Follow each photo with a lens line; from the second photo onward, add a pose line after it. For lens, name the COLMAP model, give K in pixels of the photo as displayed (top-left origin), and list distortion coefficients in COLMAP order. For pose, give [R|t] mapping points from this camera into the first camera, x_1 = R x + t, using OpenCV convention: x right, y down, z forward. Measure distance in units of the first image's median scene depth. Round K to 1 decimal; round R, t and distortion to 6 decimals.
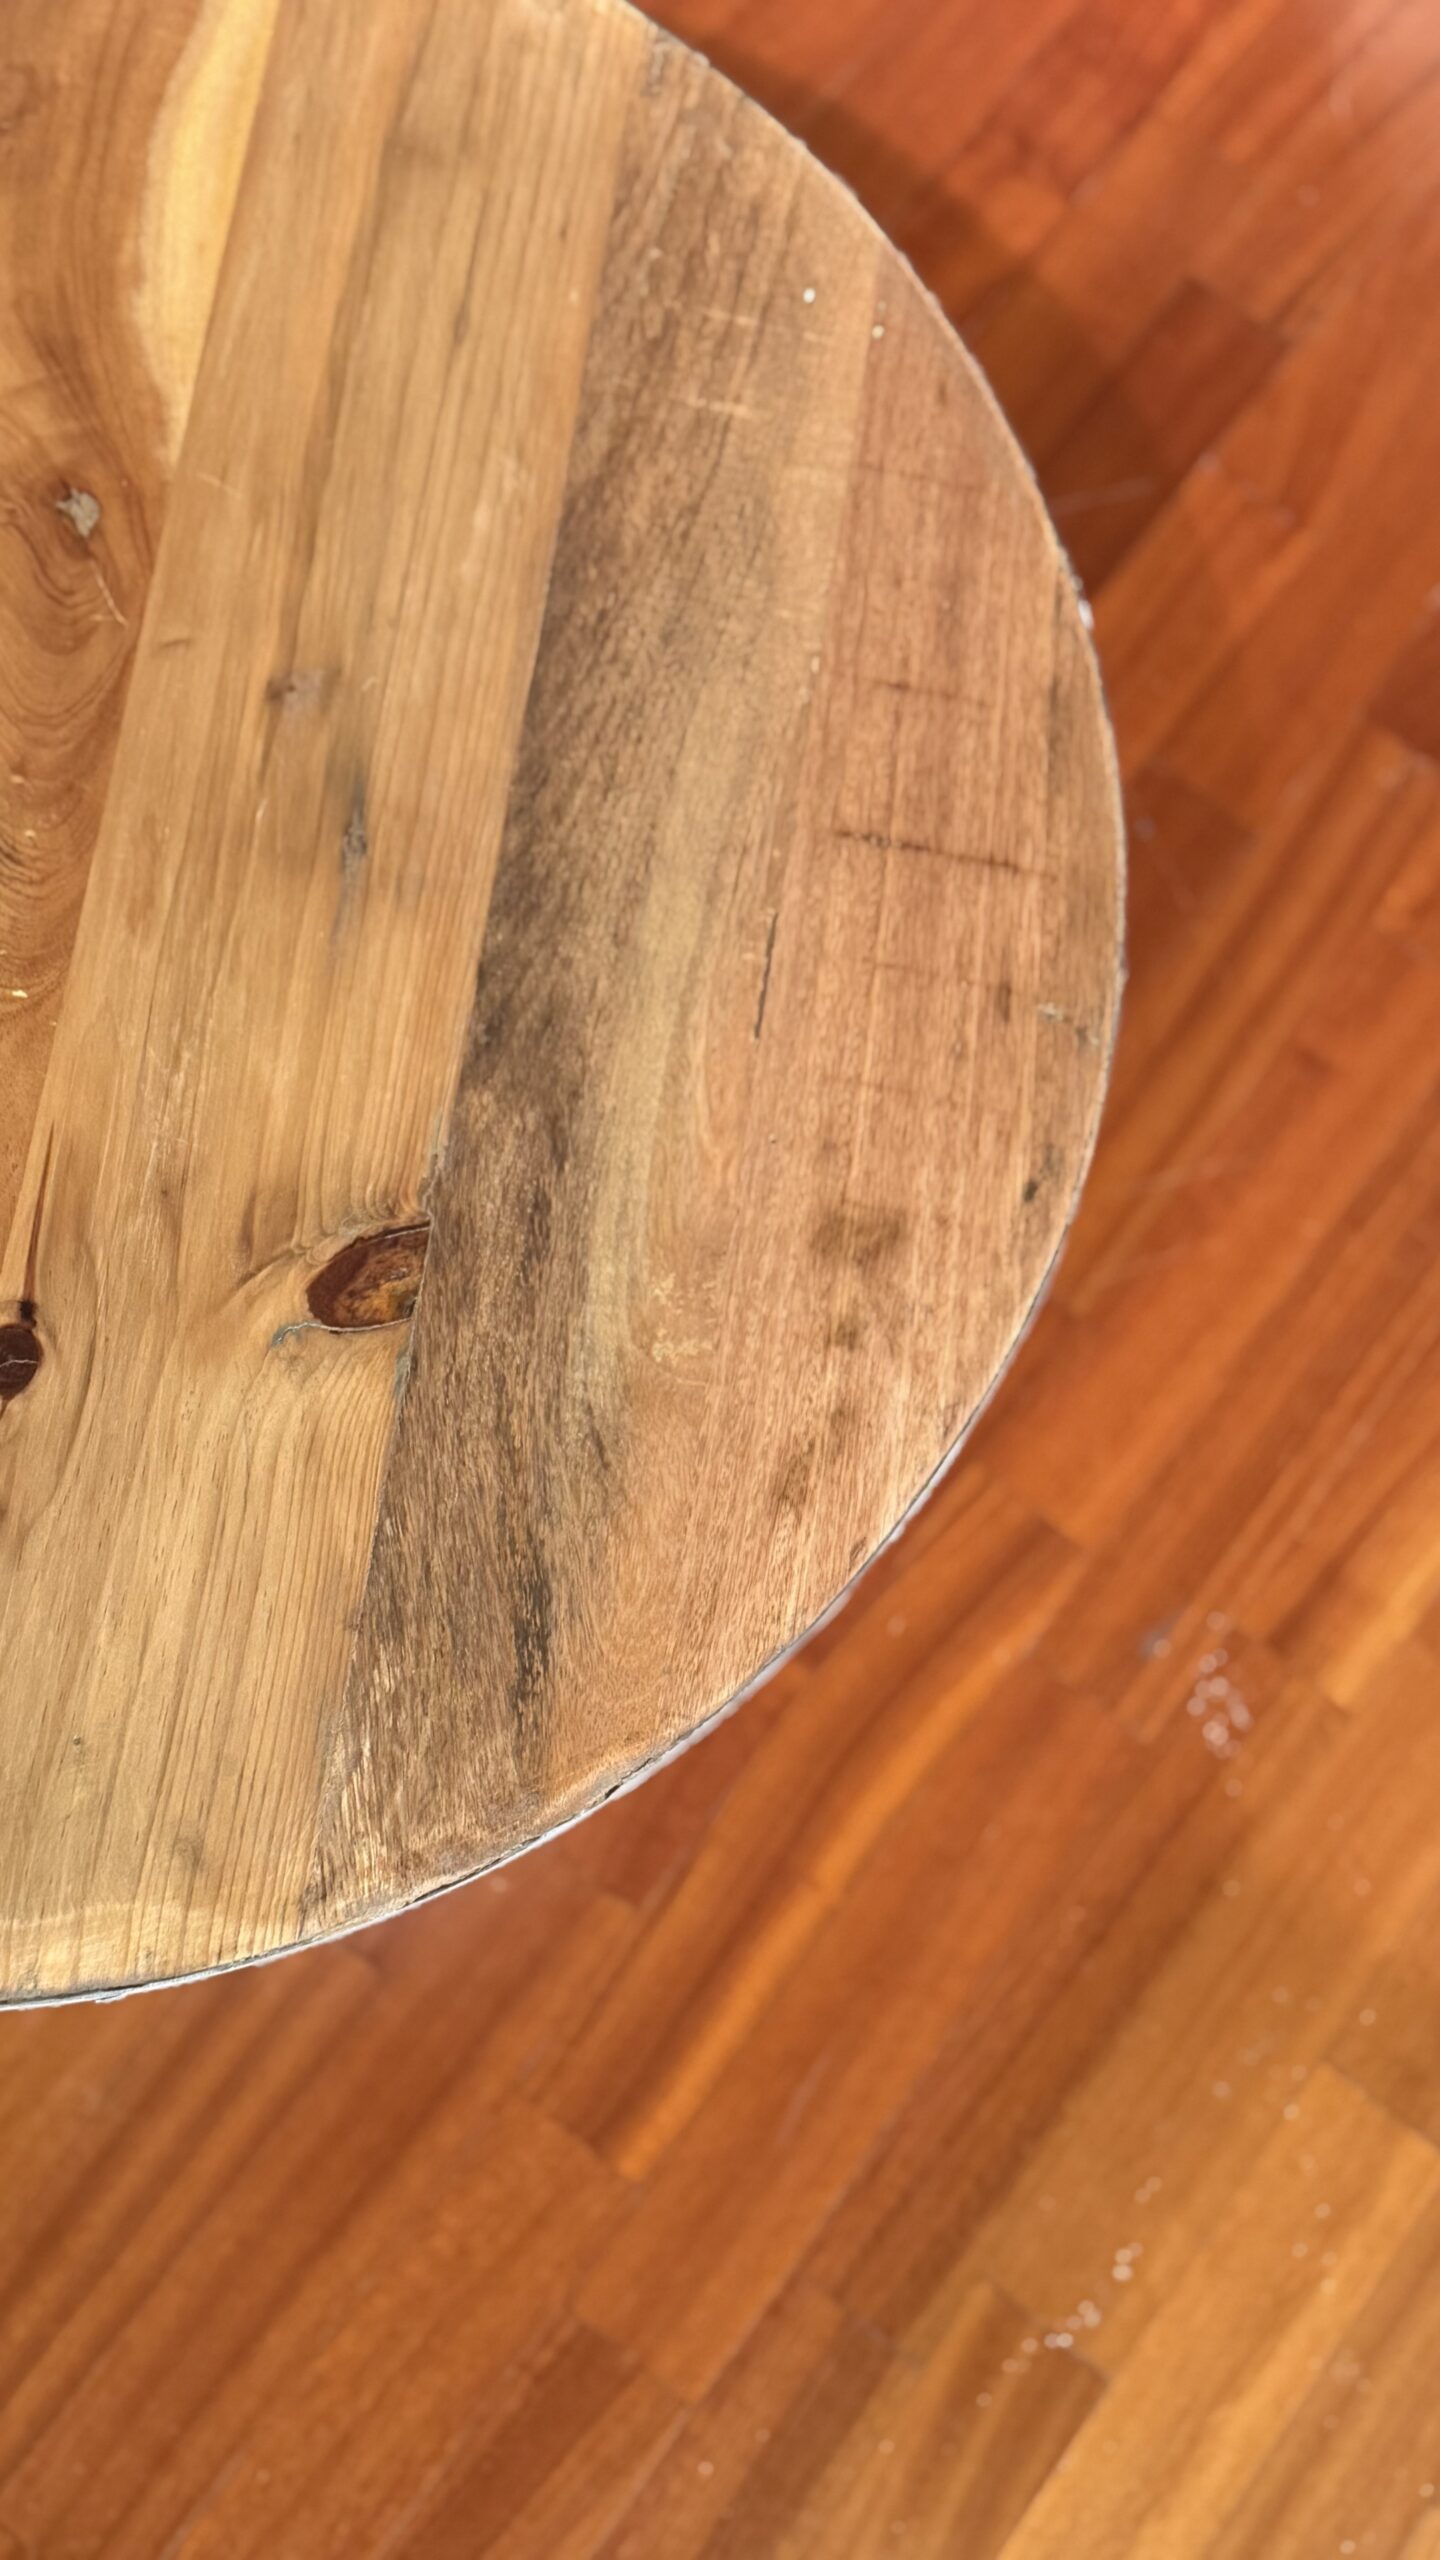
lens RADIAL K [[2988.3, 0, 720.0], [0, 2988.3, 1280.0], [0, 0, 1]] dist [0.207327, -0.552640]
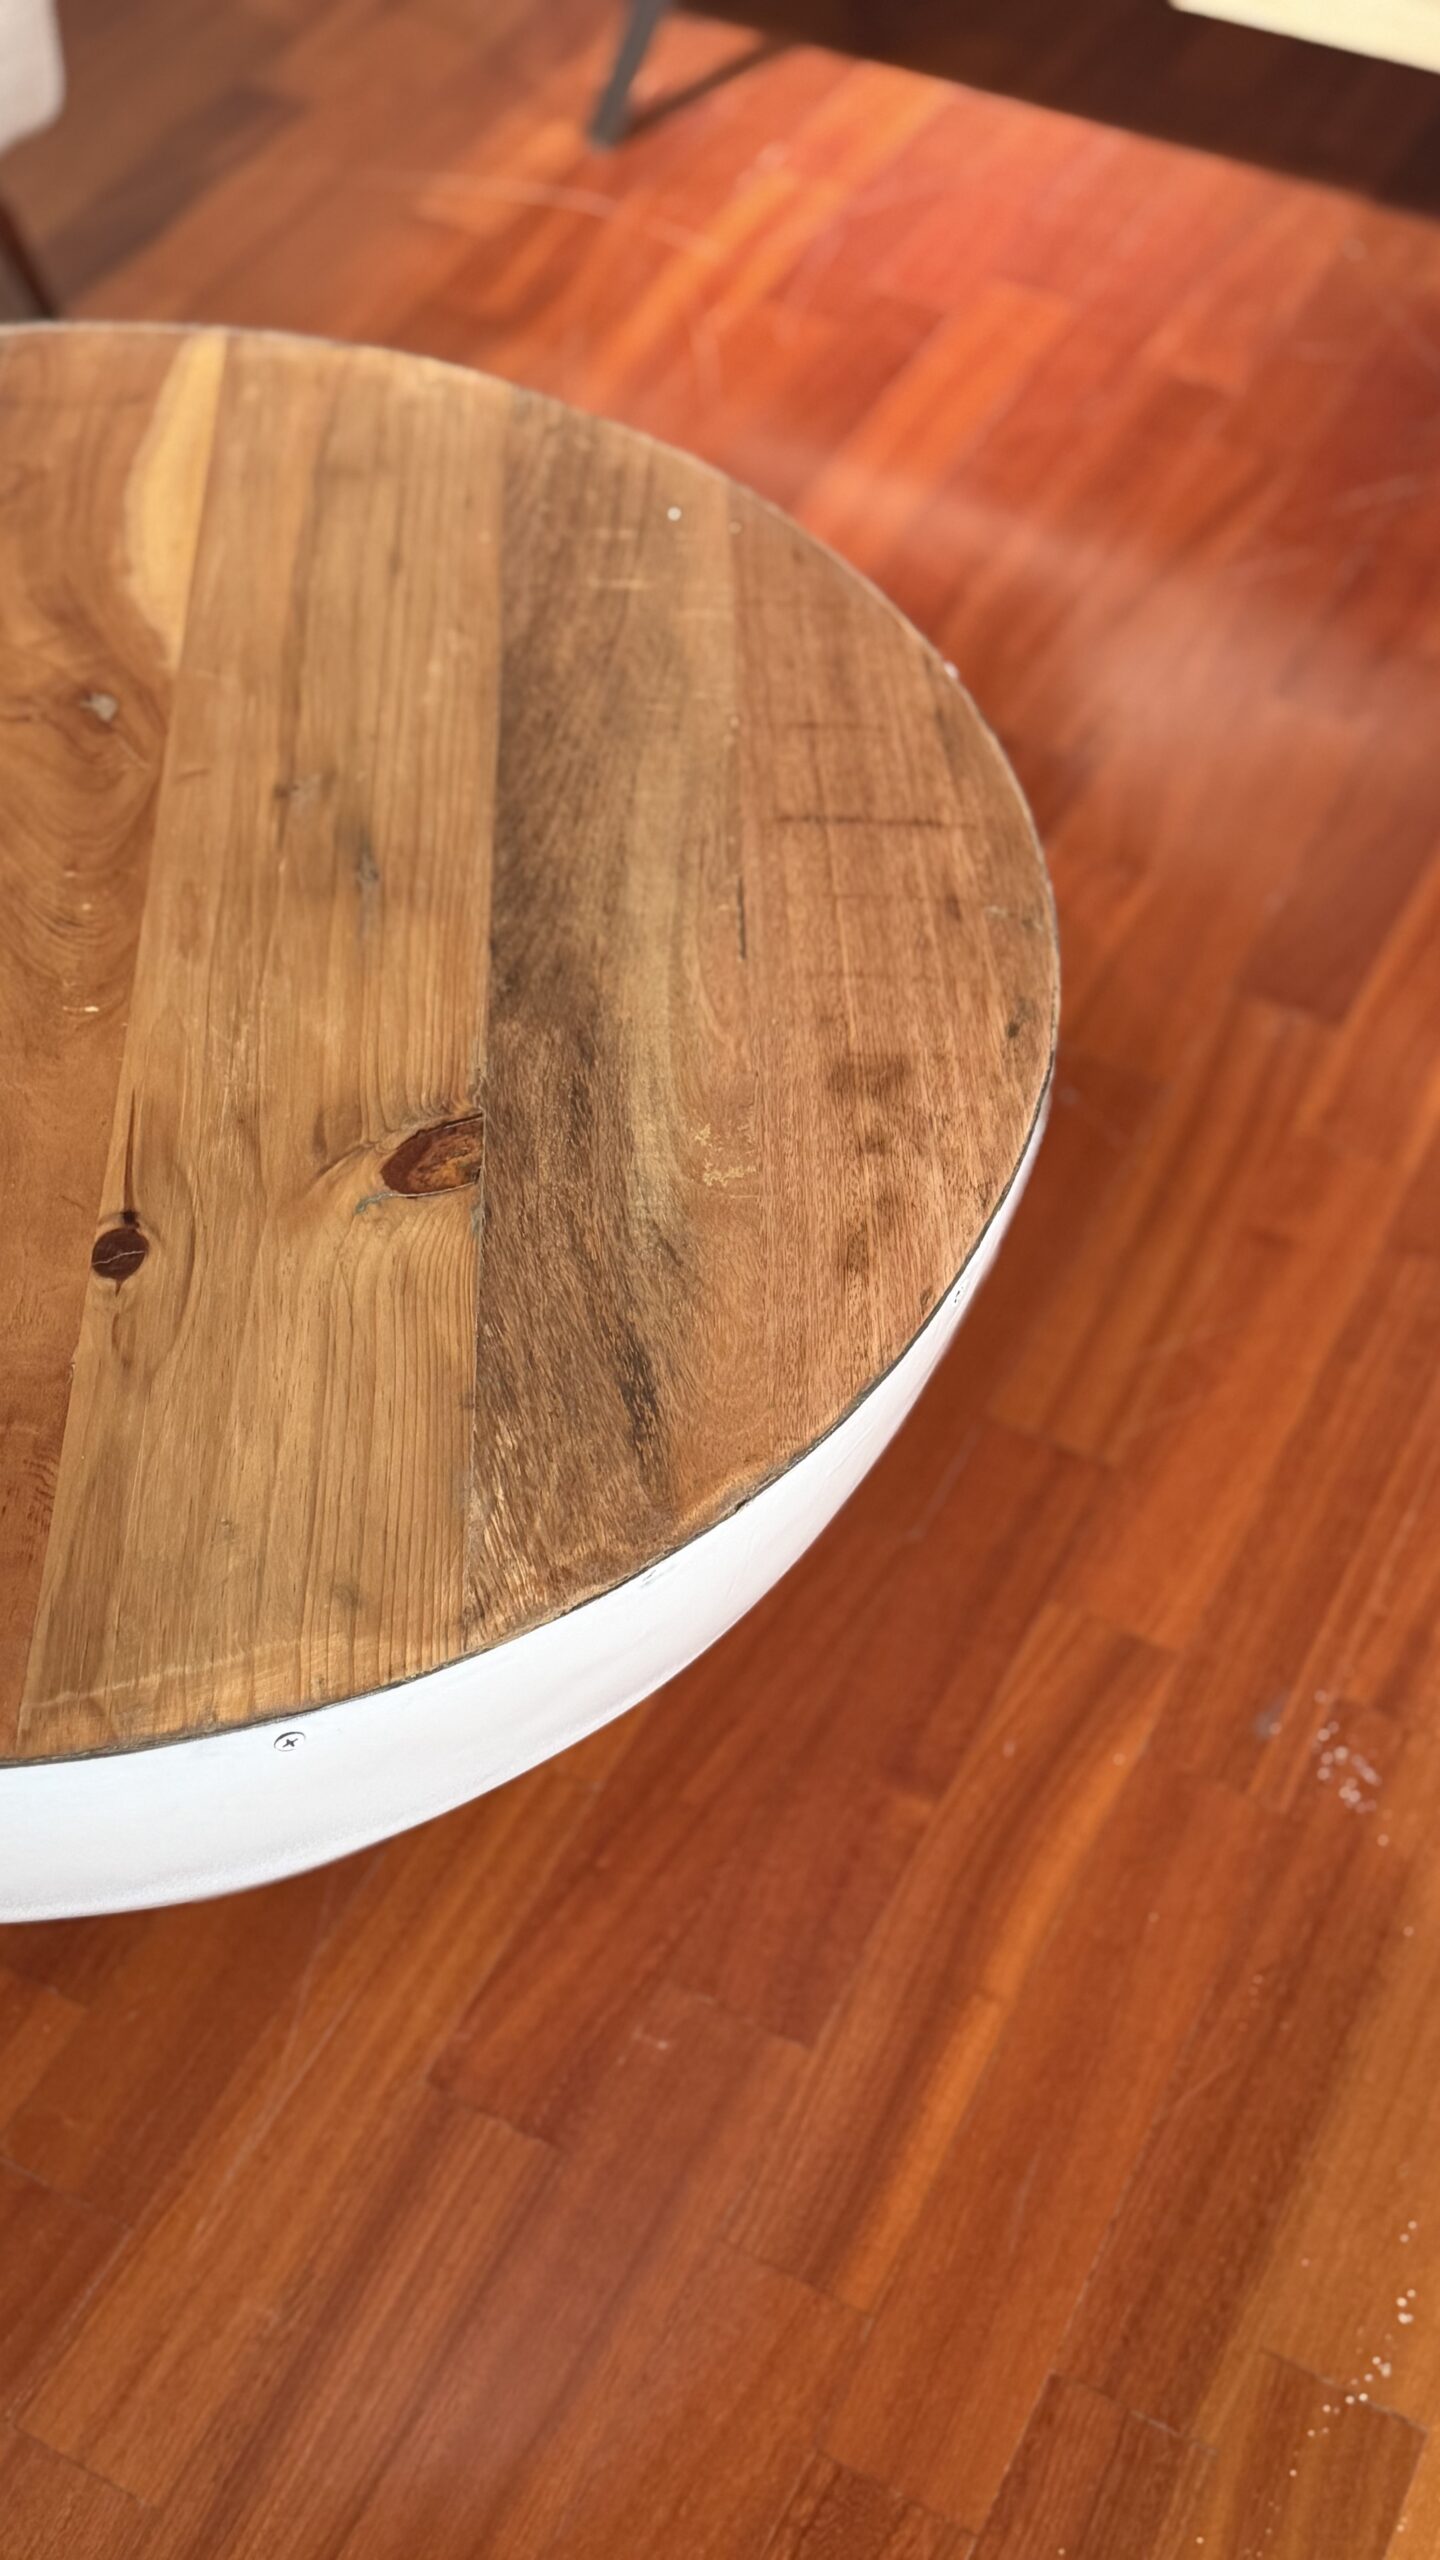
lens RADIAL K [[2988.3, 0, 720.0], [0, 2988.3, 1280.0], [0, 0, 1]] dist [0.207327, -0.552640]
pose [[0.981818, -0.183066, 0.050201, -0.075863], [0.187091, 0.888509, -0.418985, 0.500713], [0.032098, 0.420759, 0.906605, 0.031521]]
